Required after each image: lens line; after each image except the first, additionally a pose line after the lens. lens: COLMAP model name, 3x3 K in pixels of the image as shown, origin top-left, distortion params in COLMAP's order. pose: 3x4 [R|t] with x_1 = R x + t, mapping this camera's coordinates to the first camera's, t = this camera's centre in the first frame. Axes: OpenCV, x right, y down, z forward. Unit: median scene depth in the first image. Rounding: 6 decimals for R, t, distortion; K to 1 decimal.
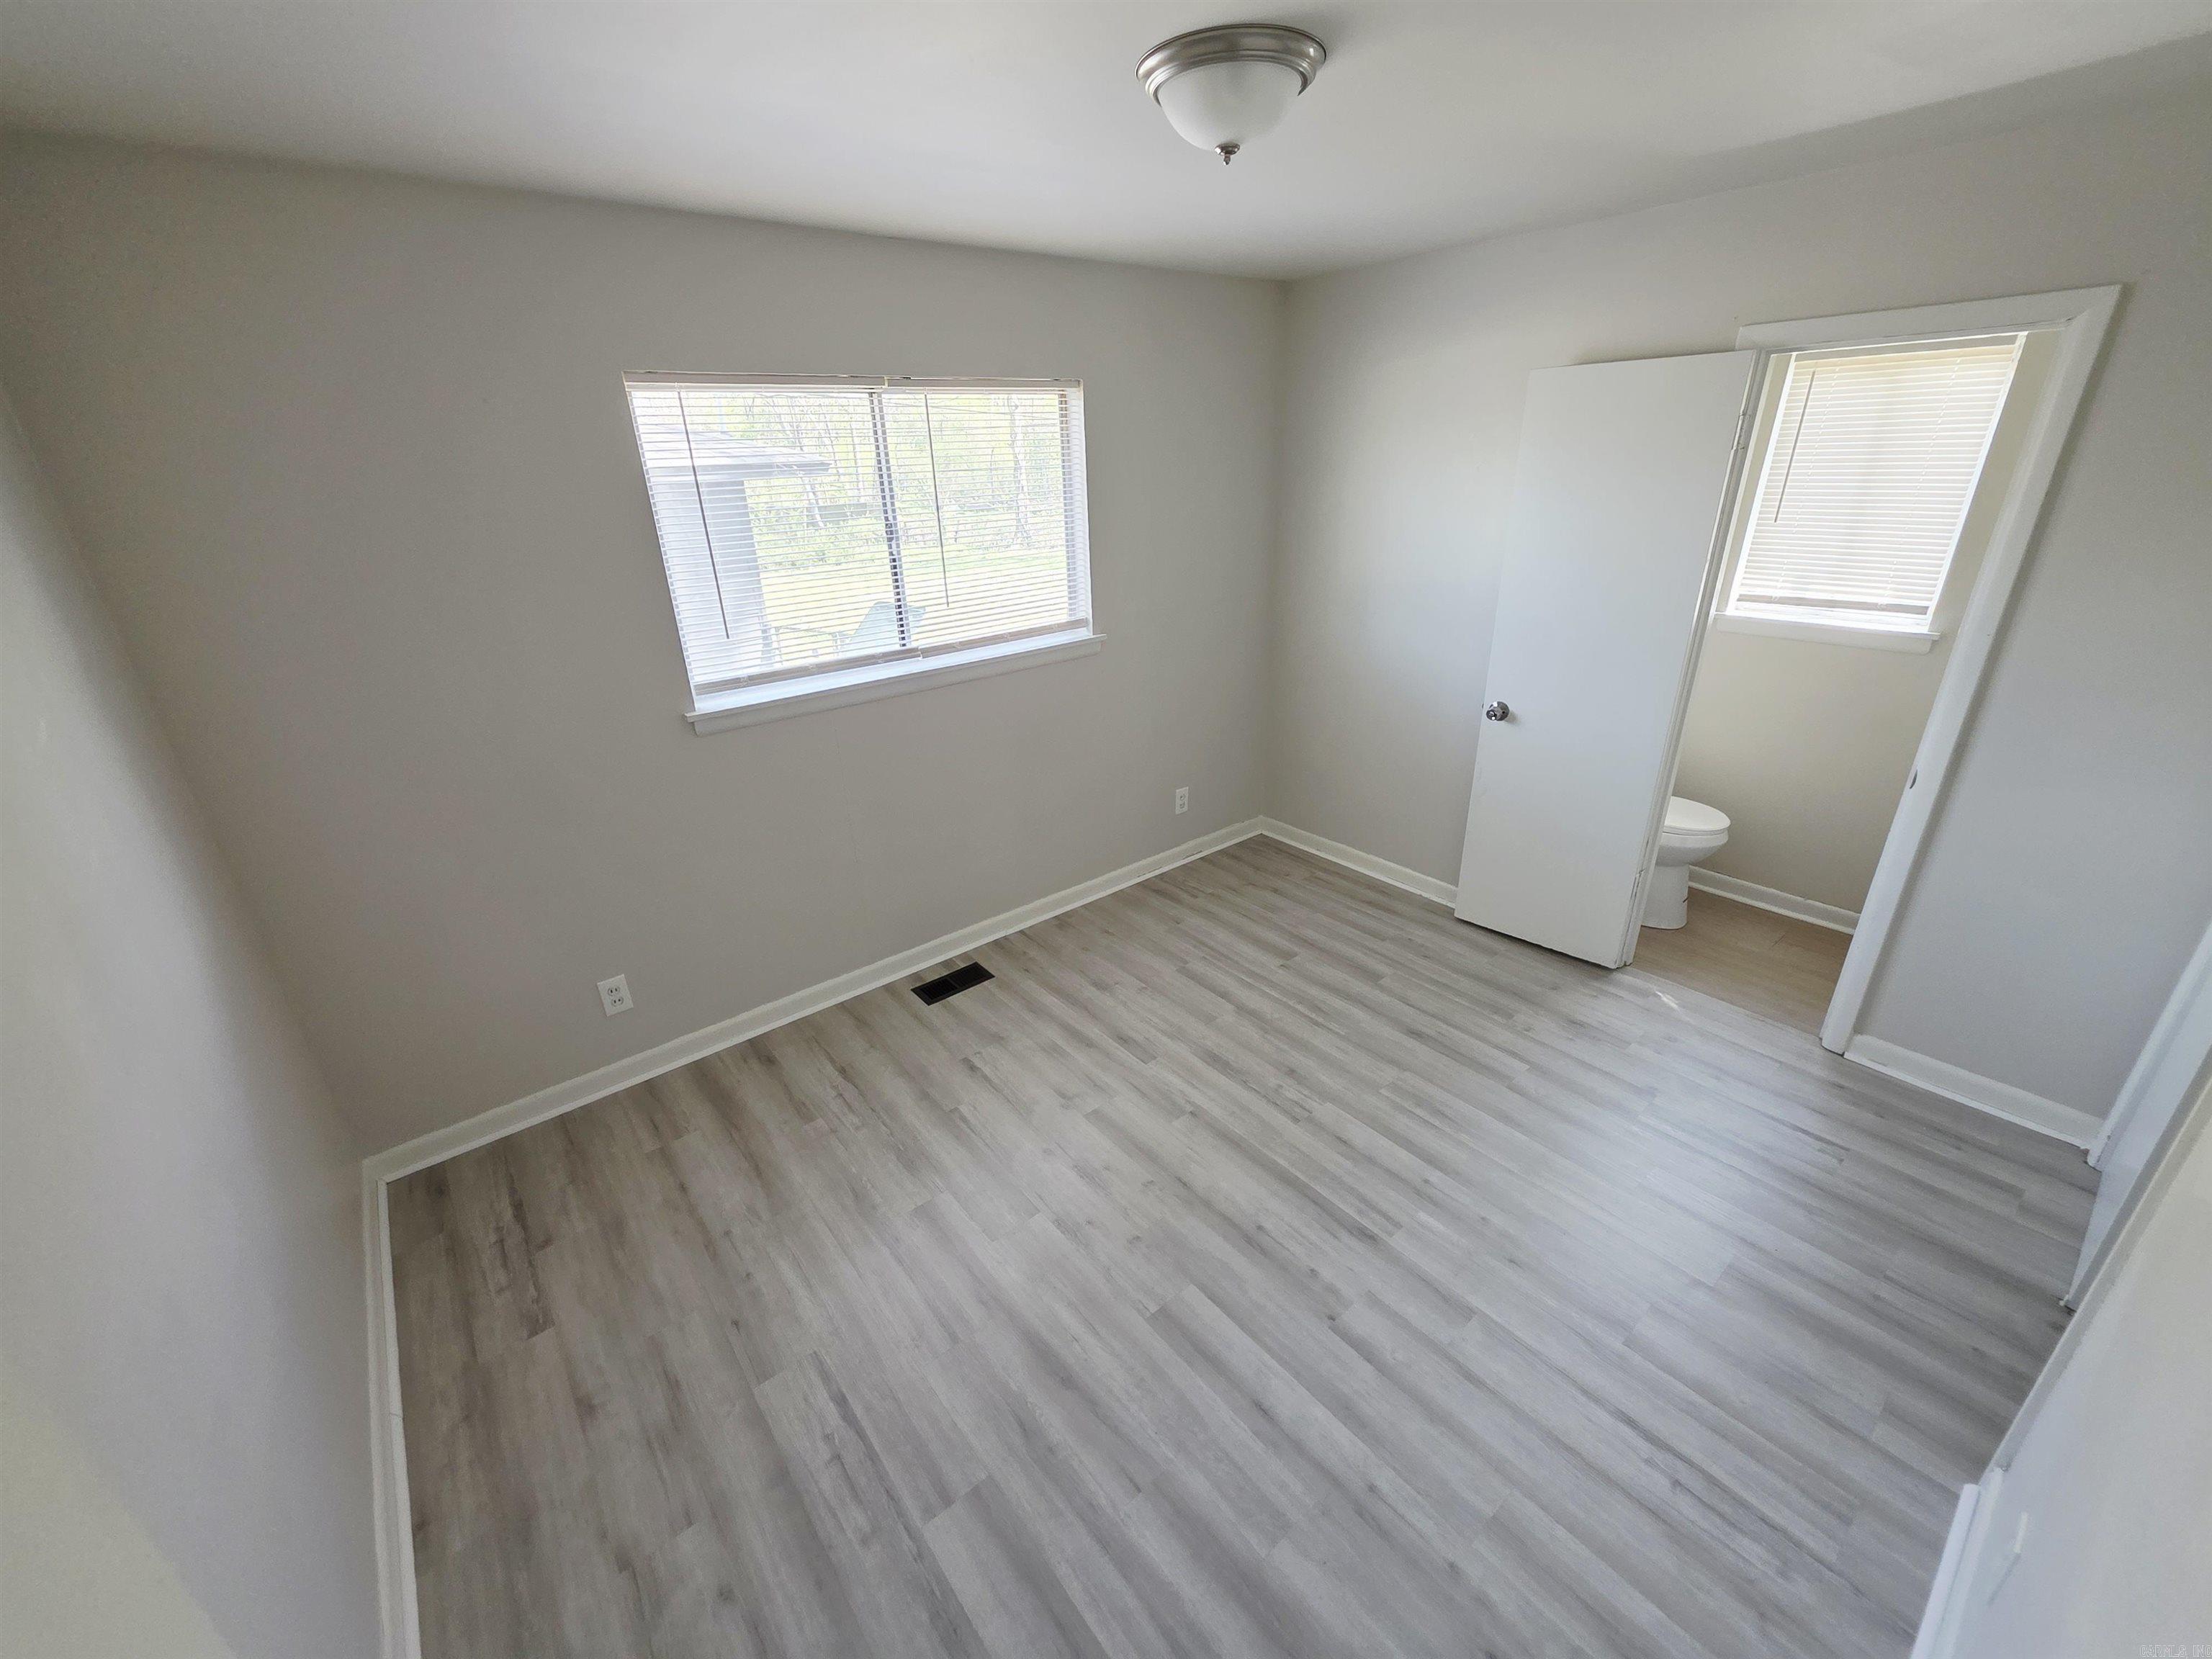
lens RADIAL K [[883.1, 0, 1095.9], [0, 883.1, 826.6], [0, 0, 1]] dist [0.000555, 0.000070]
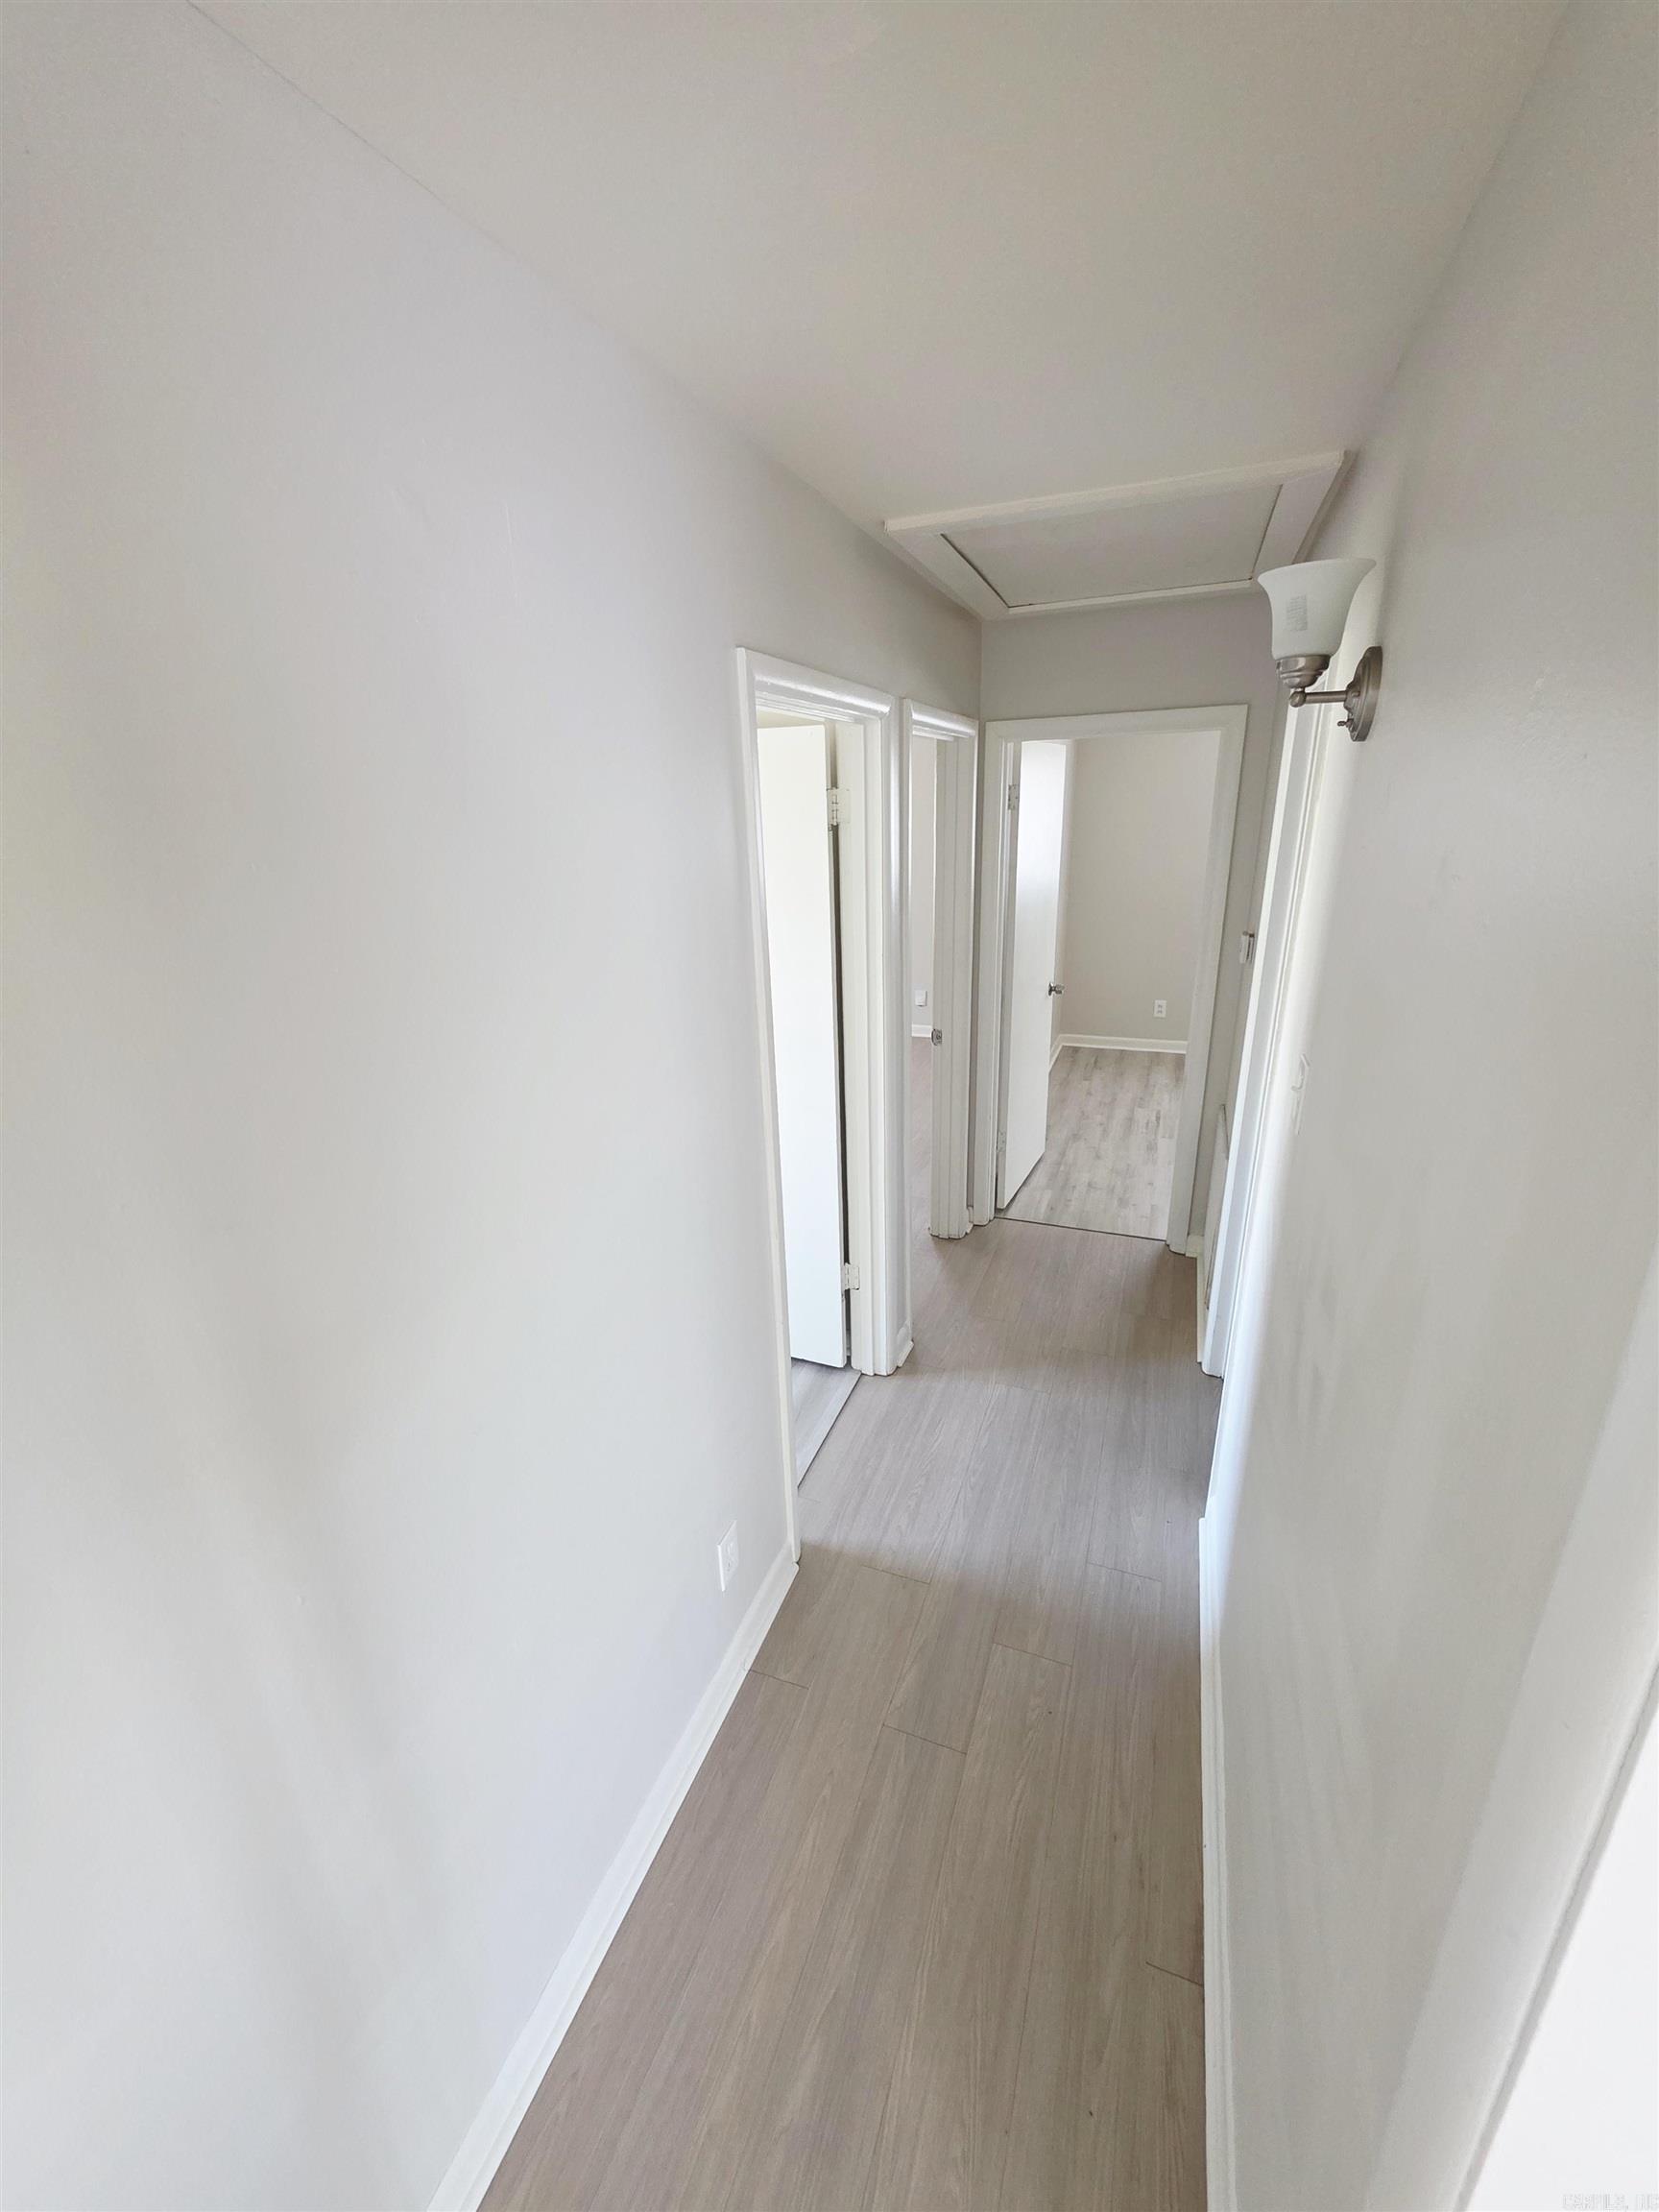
lens RADIAL K [[883.1, 0, 828.8], [0, 883.1, 1104.4], [0, 0, 1]] dist [0.000555, 0.000070]
pose [[0.499612, 0.298498, -0.813195, 1.080600], [-0.331491, 0.933181, 0.138879, 0.427035], [0.800313, 0.200181, 0.565178, -1.055313]]
